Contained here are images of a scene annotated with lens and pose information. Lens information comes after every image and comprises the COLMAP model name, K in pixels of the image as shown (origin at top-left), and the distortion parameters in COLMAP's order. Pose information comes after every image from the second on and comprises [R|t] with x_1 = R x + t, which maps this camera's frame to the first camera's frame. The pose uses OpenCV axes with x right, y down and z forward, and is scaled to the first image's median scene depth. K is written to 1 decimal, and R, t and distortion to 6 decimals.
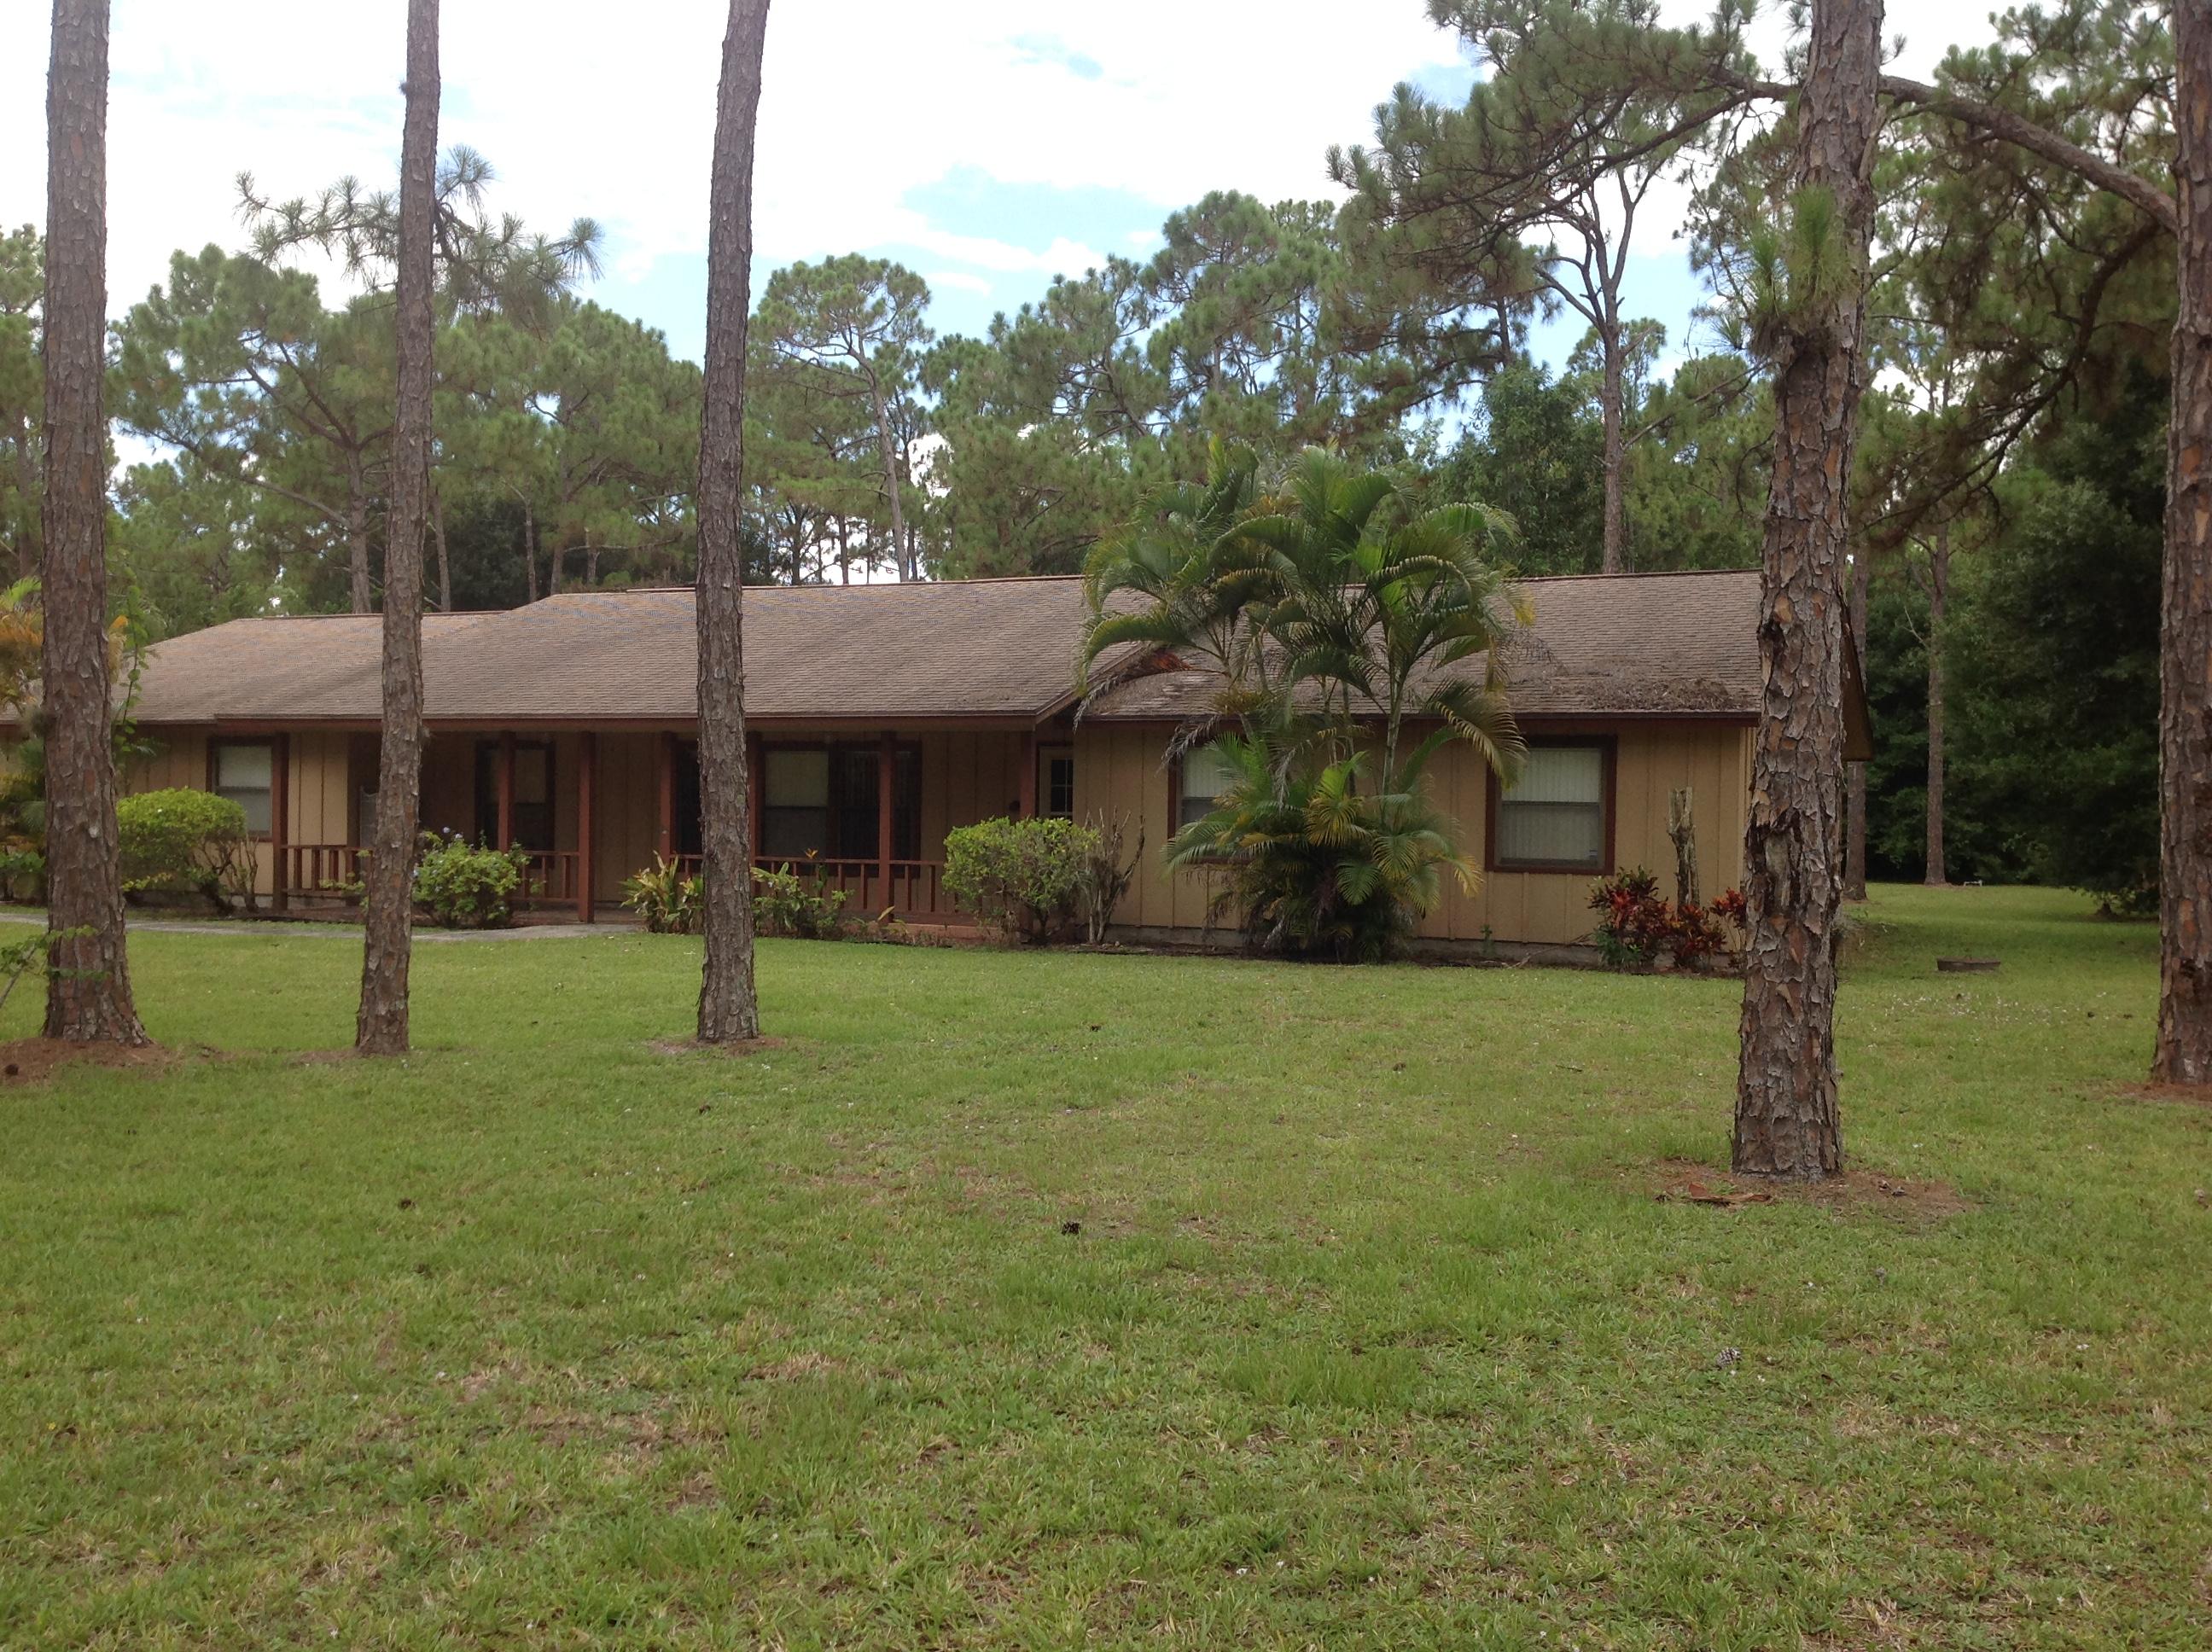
lens RADIAL K [[2105.3, 0, 1106.0], [0, 2105.3, 826.0], [0, 0, 1]] dist [0.107687, -0.125325]
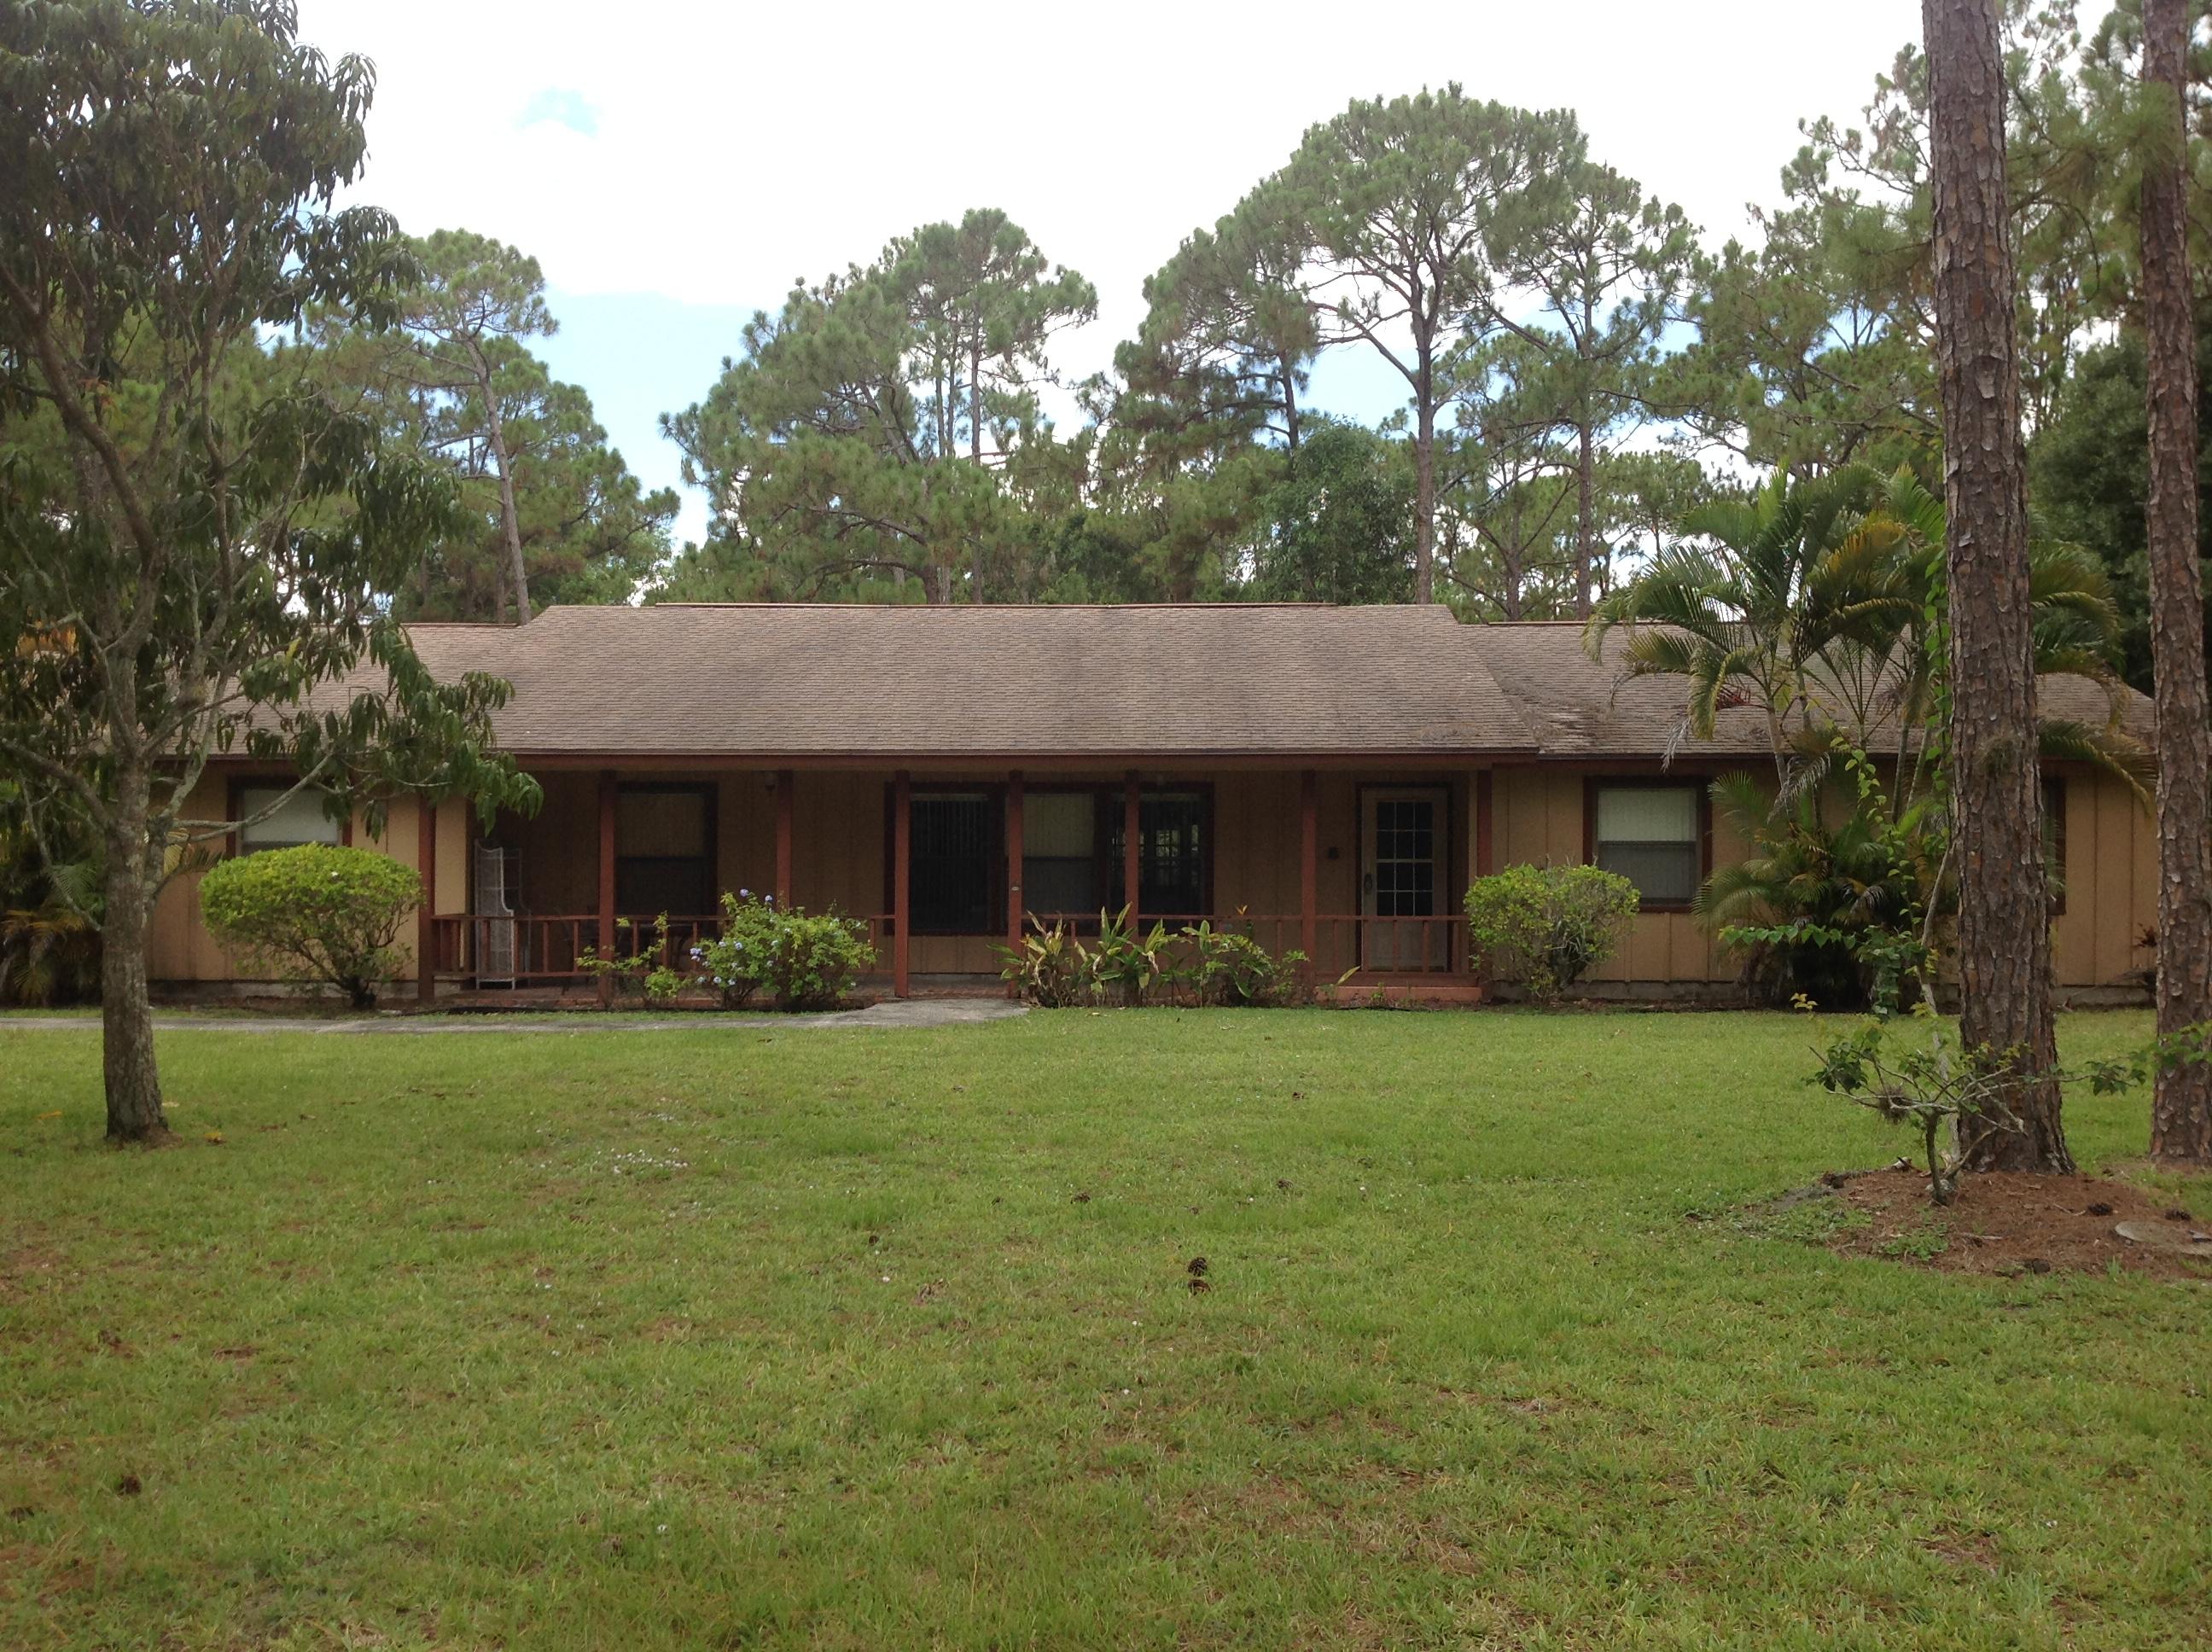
lens RADIAL K [[2105.3, 0, 1106.0], [0, 2105.3, 826.0], [0, 0, 1]] dist [0.107687, -0.125325]
pose [[0.926618, -0.007923, 0.375920, -0.441388], [0.014577, 0.999783, -0.014859, -0.008469], [-0.375720, 0.019248, 0.926533, 0.170209]]
